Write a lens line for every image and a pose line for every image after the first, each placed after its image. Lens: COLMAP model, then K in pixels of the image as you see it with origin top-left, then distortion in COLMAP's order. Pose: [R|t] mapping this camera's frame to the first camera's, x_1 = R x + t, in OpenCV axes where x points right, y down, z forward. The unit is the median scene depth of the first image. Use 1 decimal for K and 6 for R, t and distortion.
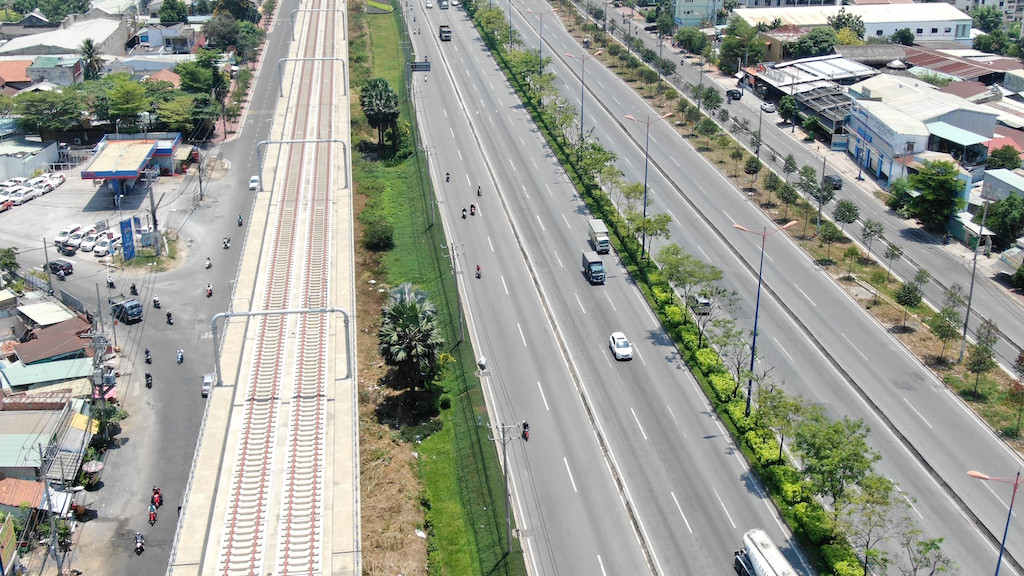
lens RADIAL K [[1145.0, 0, 512.0], [0, 1145.0, 288.0], [0, 0, 1]] dist [0.091065, -0.324228]
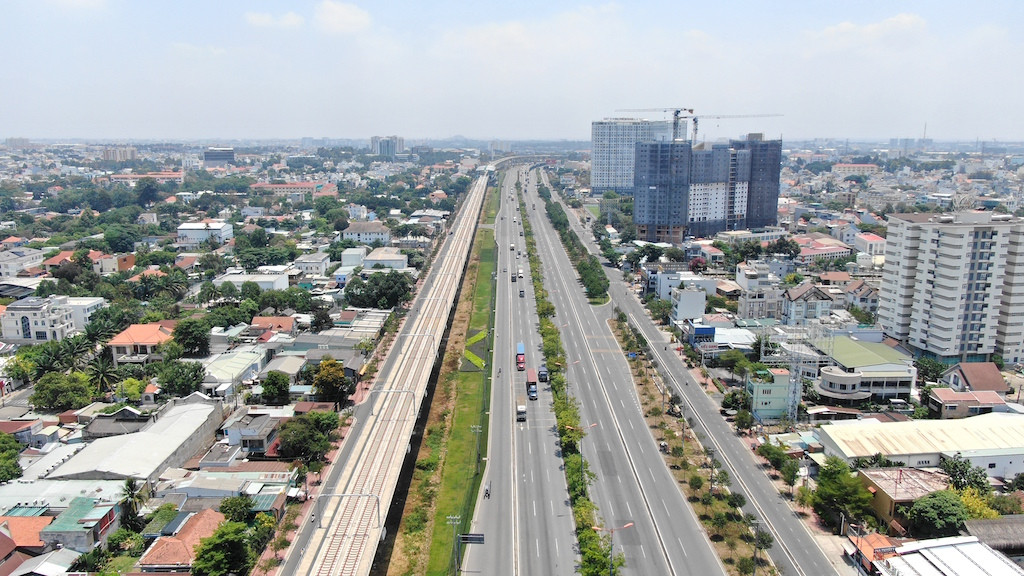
lens RADIAL K [[743.8, 0, 512.0], [0, 743.8, 288.0], [0, 0, 1]] dist [-0.013545, 0.002285]
pose [[0.992129, 0.022186, -0.123239, 0.017642], [-0.043257, 0.984315, -0.171034, -0.351957], [0.117511, 0.175018, 0.977527, 0.521045]]
